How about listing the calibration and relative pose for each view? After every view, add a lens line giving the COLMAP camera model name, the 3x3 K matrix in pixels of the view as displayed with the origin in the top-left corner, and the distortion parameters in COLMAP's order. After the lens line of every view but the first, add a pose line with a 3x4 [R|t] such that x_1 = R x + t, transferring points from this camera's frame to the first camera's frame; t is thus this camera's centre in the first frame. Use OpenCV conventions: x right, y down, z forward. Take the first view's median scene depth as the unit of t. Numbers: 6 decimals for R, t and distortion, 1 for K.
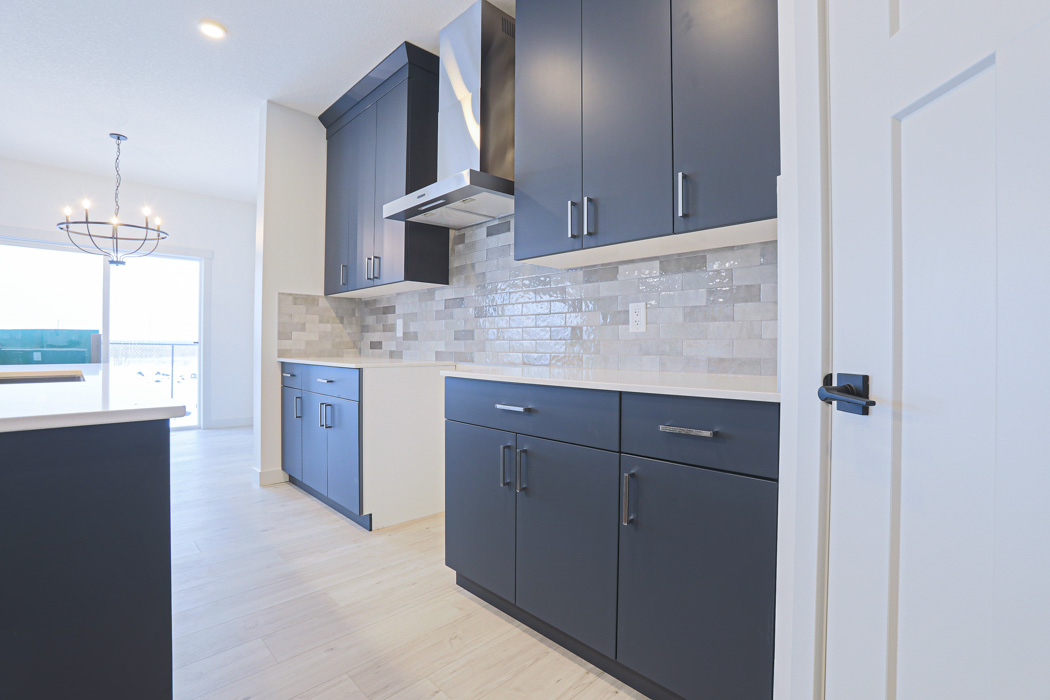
lens RADIAL K [[480.5, 0, 517.8], [0, 480.5, 344.8], [0, 0, 1]] dist [-0.070360, 0.028221]
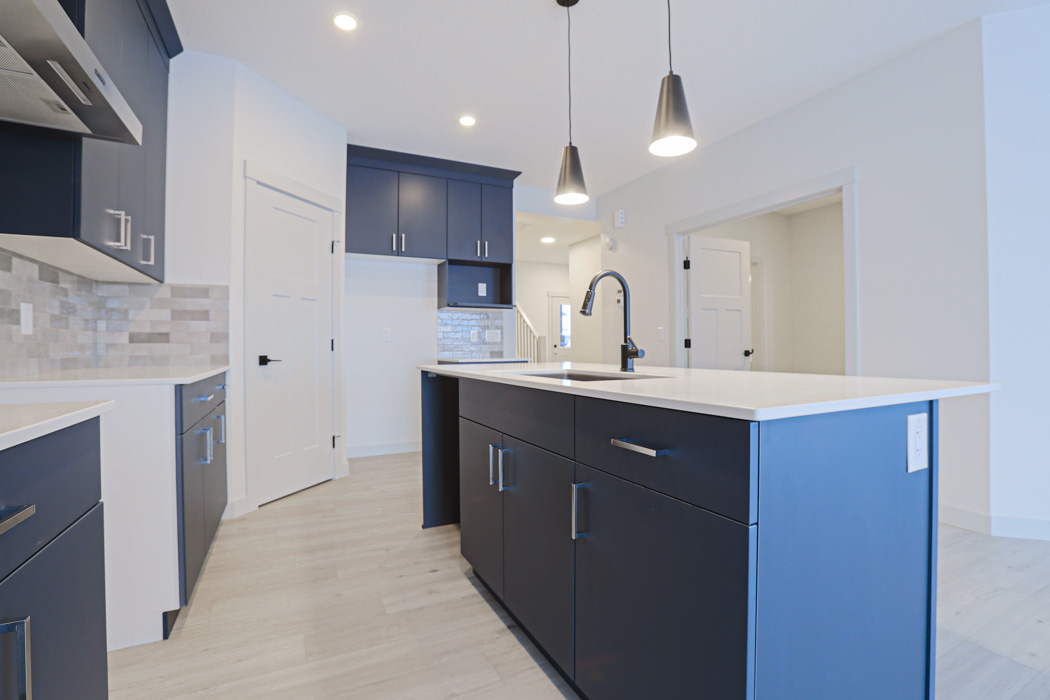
lens RADIAL K [[475.6, 0, 517.5], [0, 475.6, 346.0], [0, 0, 1]] dist [-0.070243, 0.021829]
pose [[-0.949623, 0.000817, 0.313393, -0.658264], [0.000313, 0.999999, -0.001659, -0.001435], [-0.313394, -0.001477, -0.949622, 1.073239]]
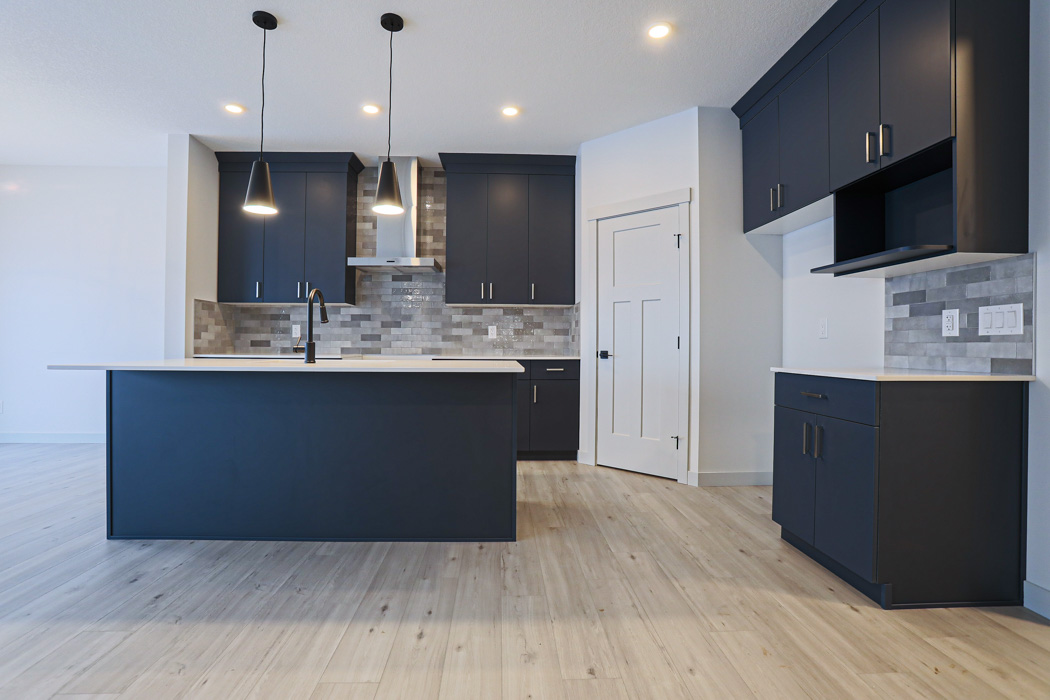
lens RADIAL K [[480.5, 0, 517.8], [0, 480.5, 344.8], [0, 0, 1]] dist [-0.070360, 0.028221]
pose [[0.667276, -0.002395, 0.744807, -0.988581], [-0.003638, 0.999972, 0.006474, -0.007969], [-0.744802, -0.007030, 0.667249, -0.459586]]
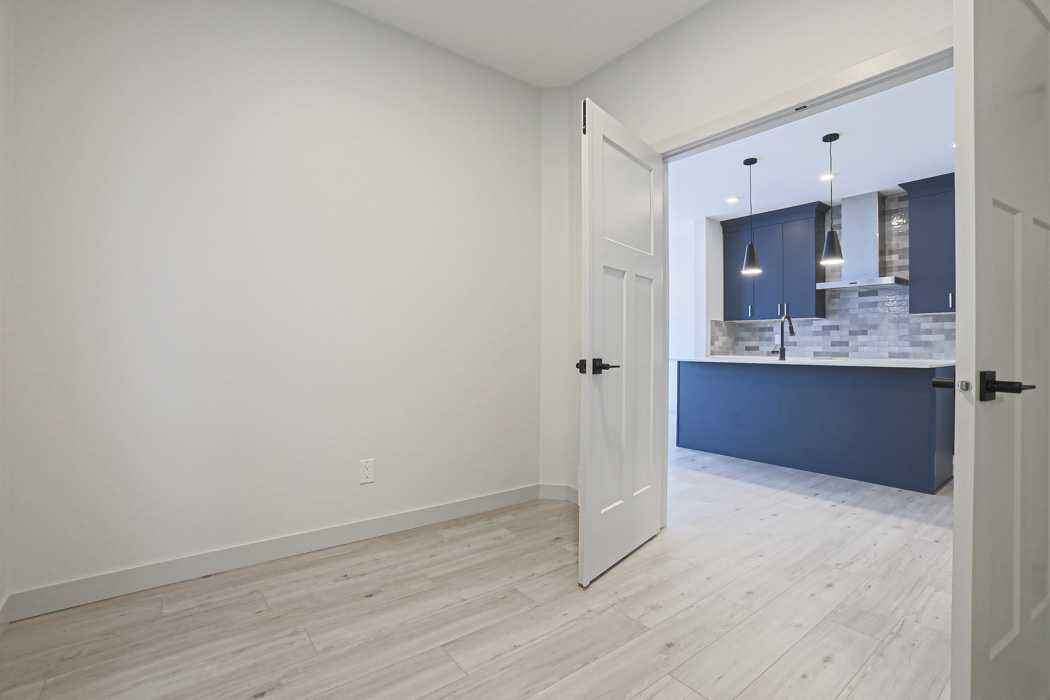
lens RADIAL K [[480.5, 0, 517.8], [0, 480.5, 344.8], [0, 0, 1]] dist [-0.070360, 0.028221]
pose [[0.993164, -0.000220, -0.116727, -1.227749], [0.000004, 0.999998, -0.001847, -0.012176], [0.116727, 0.001834, 0.993162, -1.116523]]
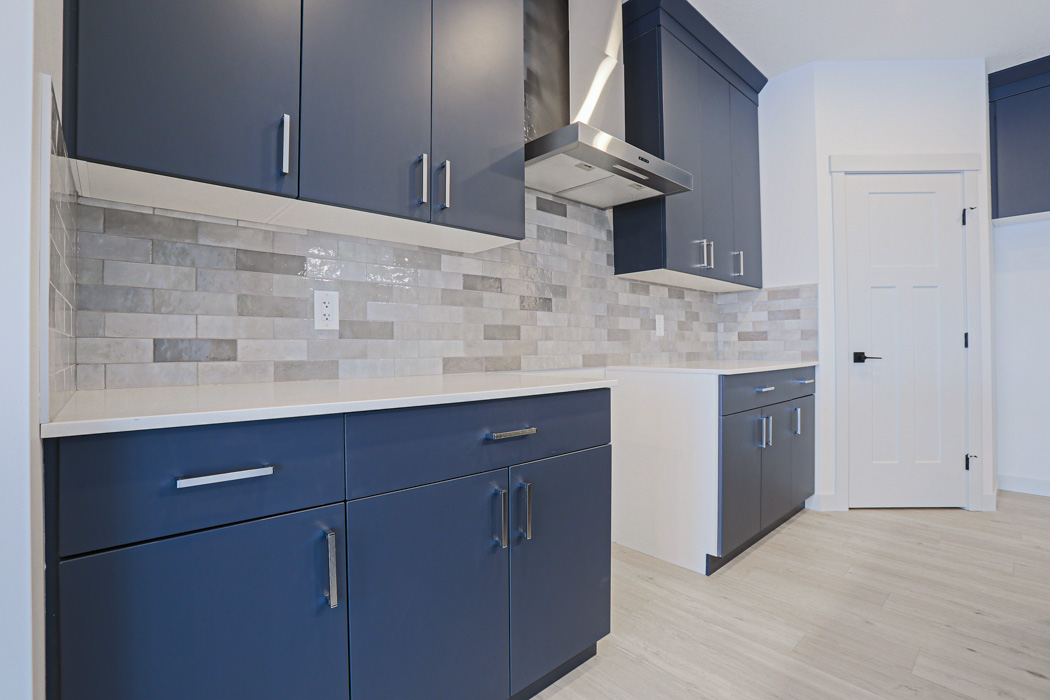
lens RADIAL K [[475.6, 0, 517.5], [0, 475.6, 346.0], [0, 0, 1]] dist [-0.070243, 0.021829]
pose [[0.045663, -0.003143, 0.998952, -0.799960], [0.005666, 0.999980, 0.002887, -0.002283], [-0.998941, 0.005528, 0.045680, 0.943582]]
